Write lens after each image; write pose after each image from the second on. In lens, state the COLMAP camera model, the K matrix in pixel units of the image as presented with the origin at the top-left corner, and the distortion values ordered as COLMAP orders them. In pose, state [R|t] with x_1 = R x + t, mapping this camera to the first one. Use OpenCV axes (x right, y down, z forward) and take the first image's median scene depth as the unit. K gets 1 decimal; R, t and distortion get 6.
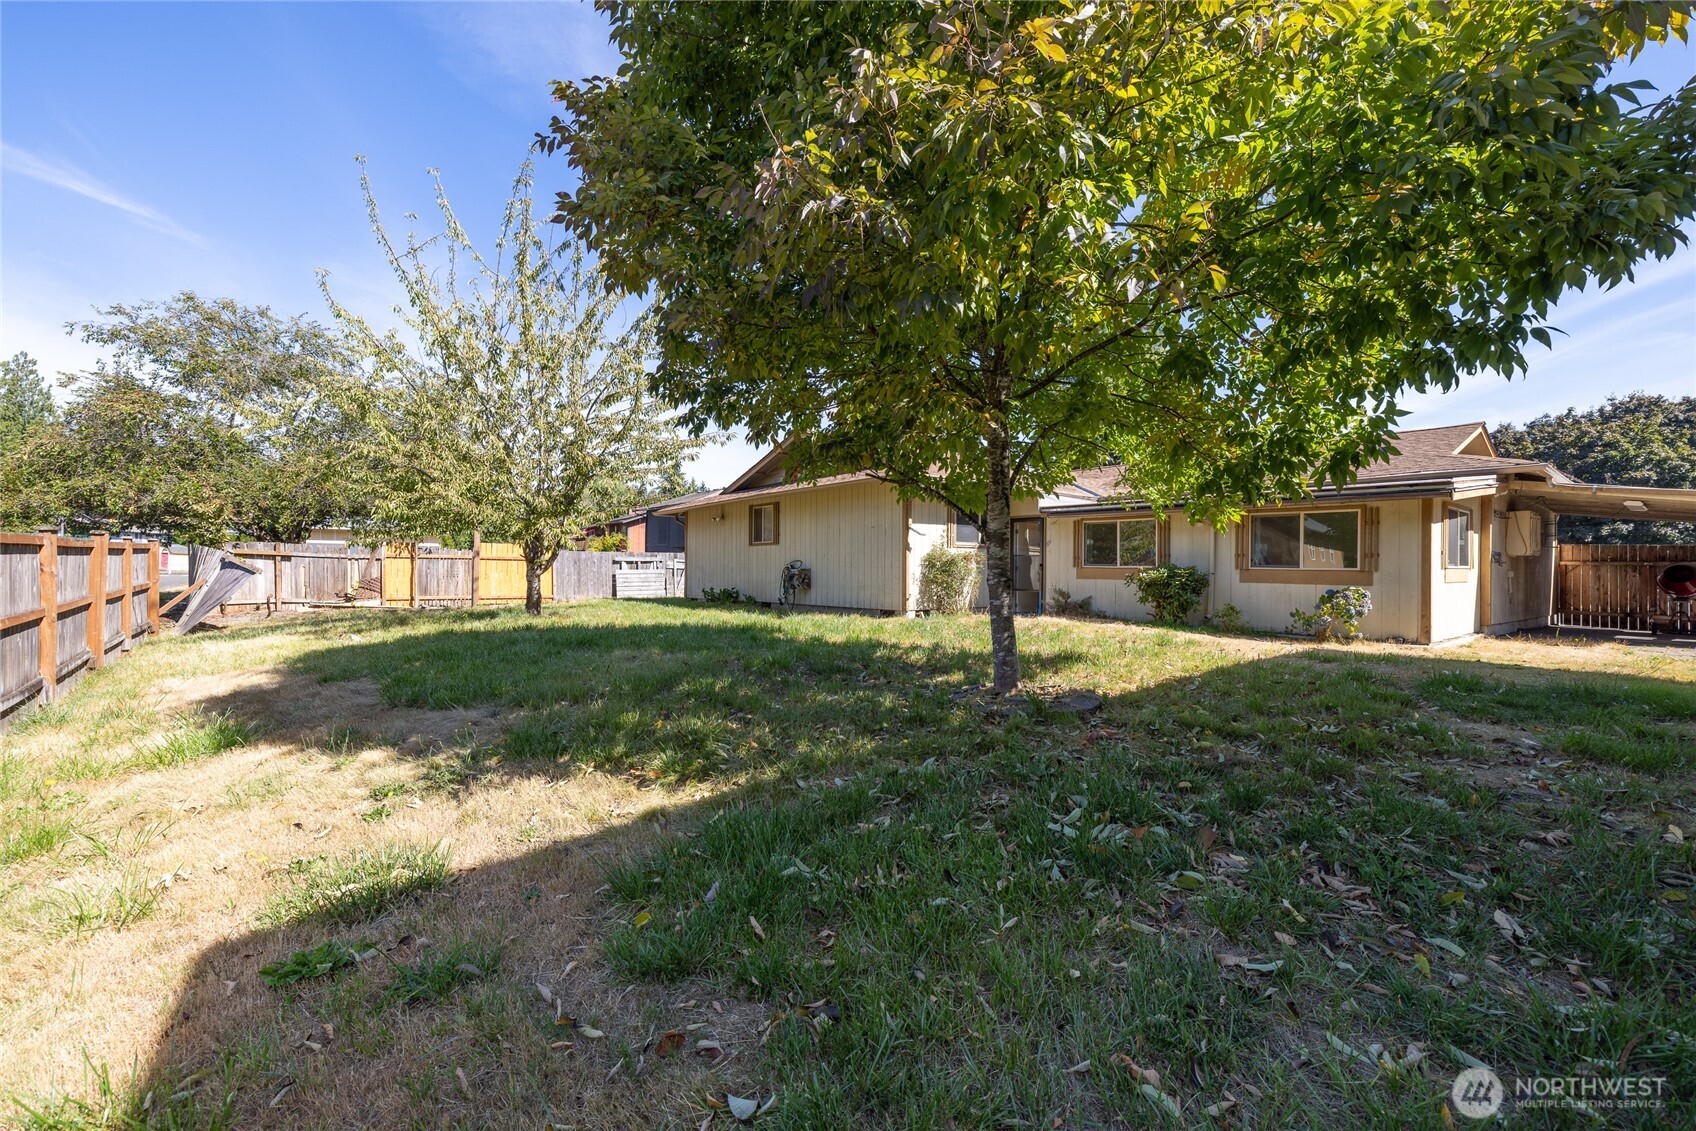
lens RADIAL K [[711.9, 0, 846.1], [0, 711.9, 561.9], [0, 0, 1]] dist [0.003136, -0.000197]
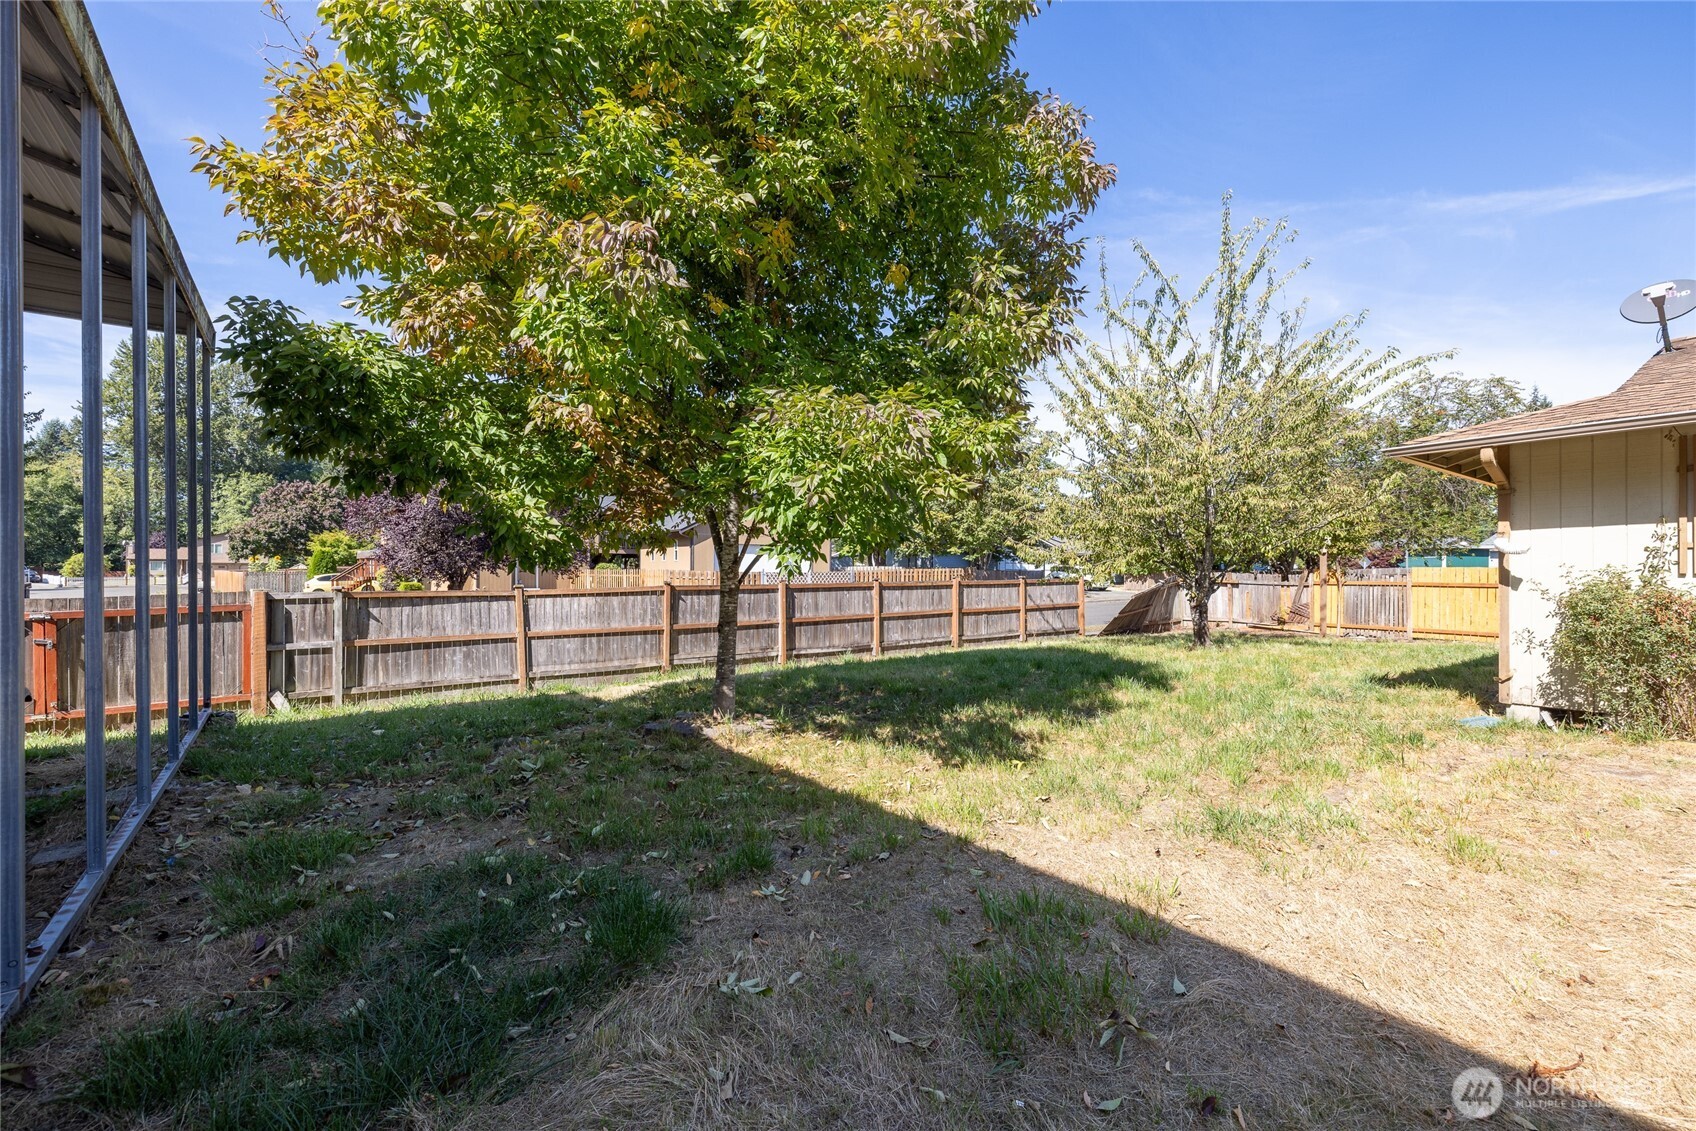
lens RADIAL K [[711.9, 0, 844.0], [0, 711.9, 567.4], [0, 0, 1]] dist [0.003136, -0.000197]
pose [[-0.056148, -0.018991, -0.998242, 0.551642], [0.003817, 0.999808, -0.019236, -0.017482], [0.998415, -0.004891, -0.056065, 0.473328]]
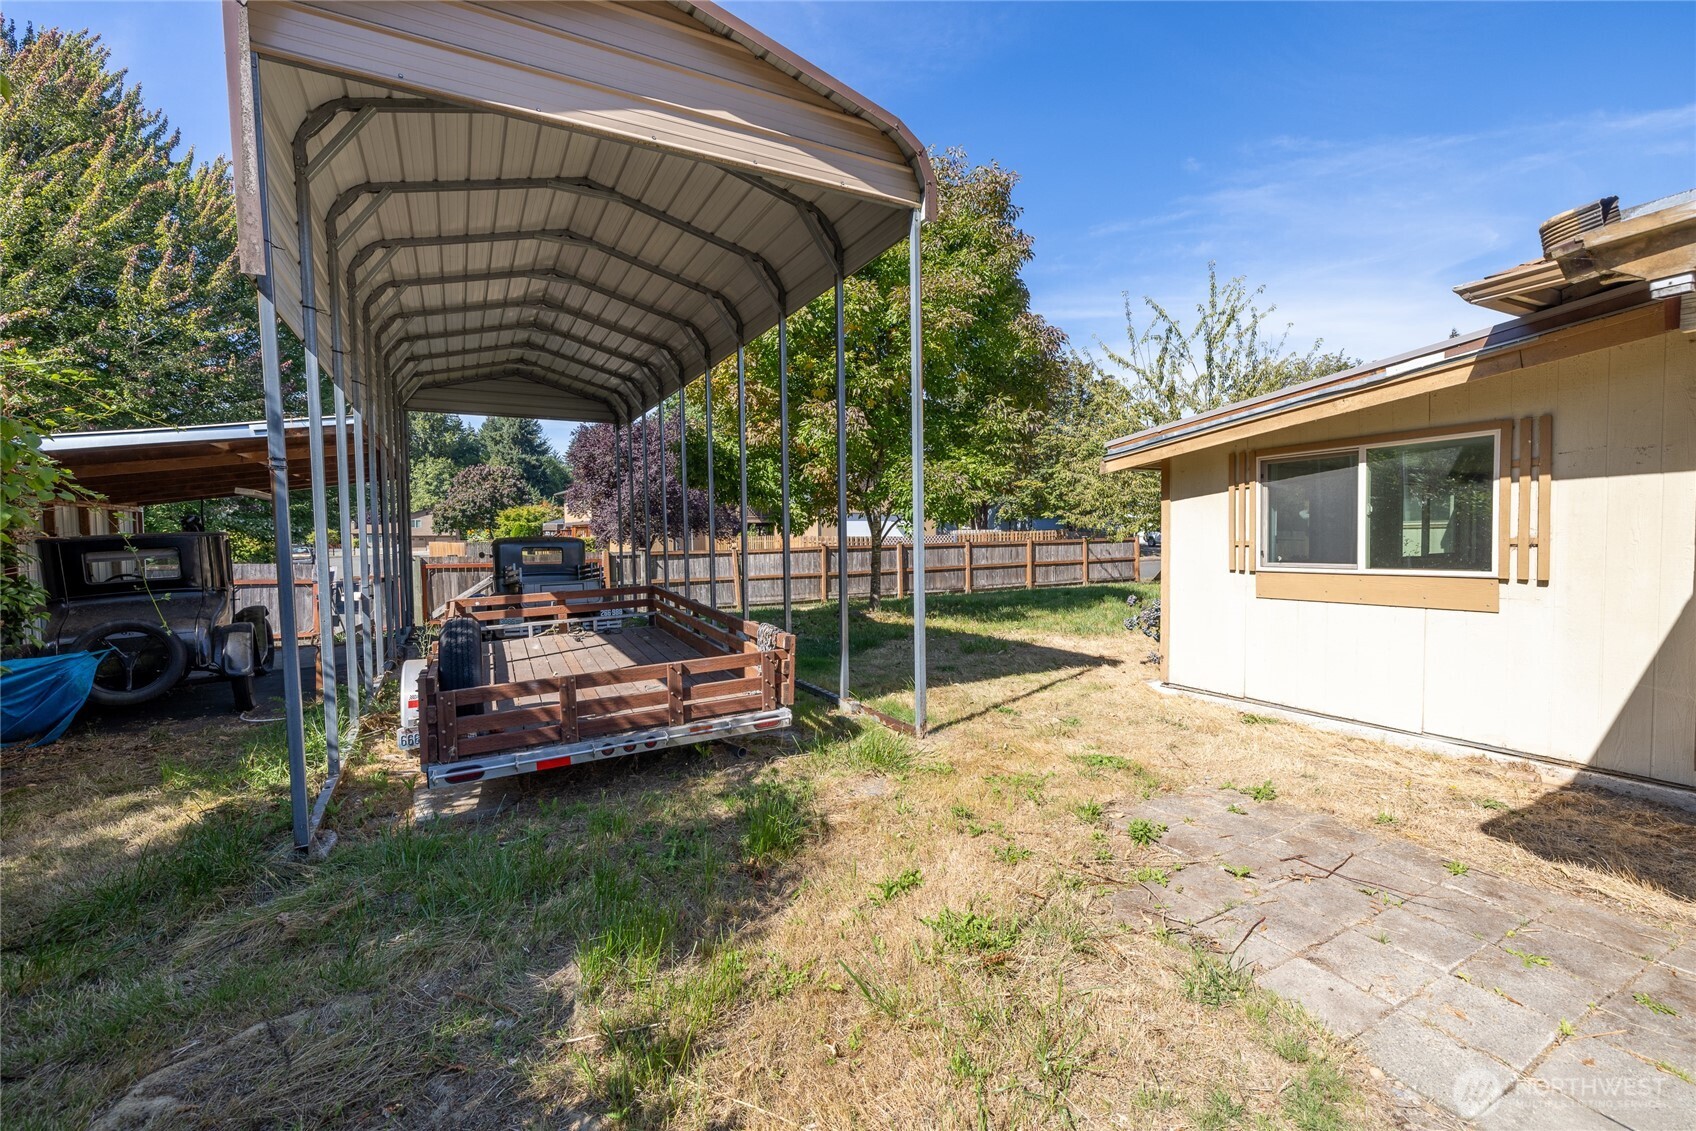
lens RADIAL K [[711.9, 0, 853.5], [0, 711.9, 567.1], [0, 0, 1]] dist [0.003136, -0.000197]
pose [[-0.194187, 0.032132, -0.980438, 0.557345], [0.017452, 0.999418, 0.029298, -0.017401], [0.980809, -0.011422, -0.194635, 0.473919]]
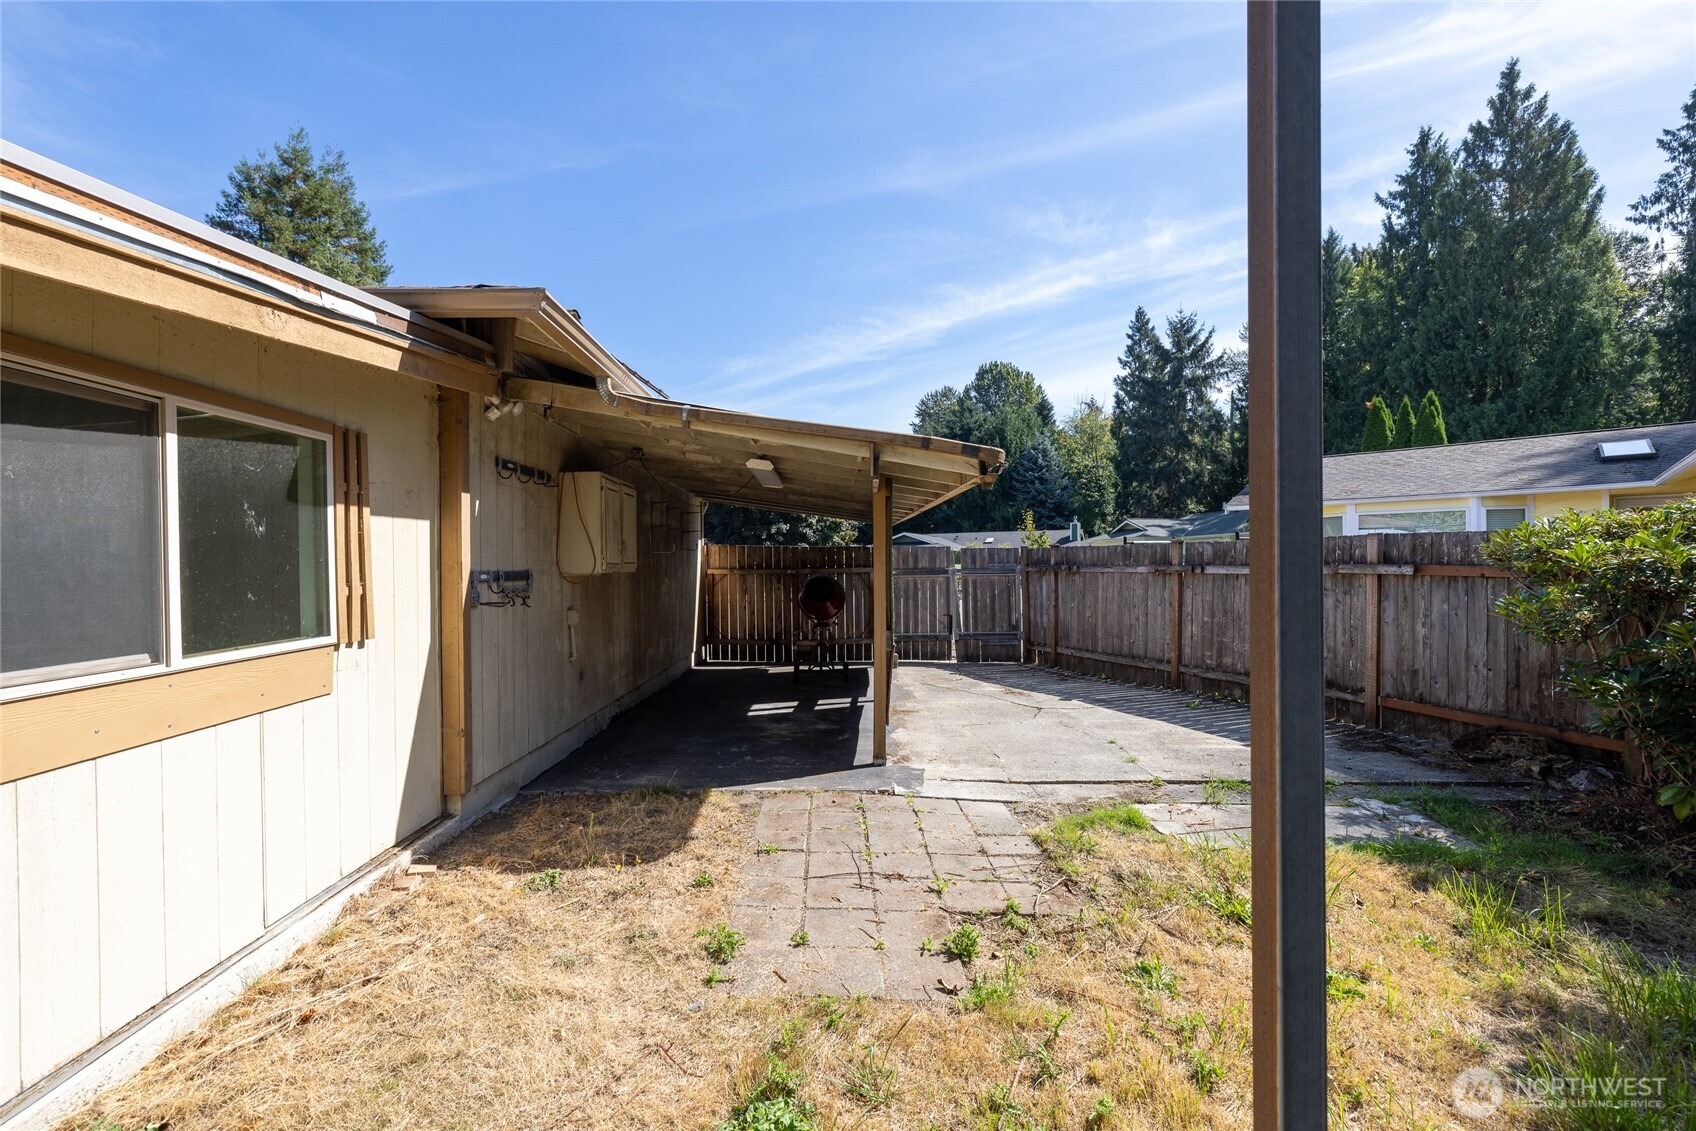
lens RADIAL K [[711.9, 0, 847.6], [0, 711.9, 570.8], [0, 0, 1]] dist [0.003136, -0.000197]
pose [[0.611343, -0.028251, 0.790862, 0.539622], [0.009451, 0.999552, 0.028400, -0.017748], [-0.791310, -0.009888, 0.611336, 0.472076]]
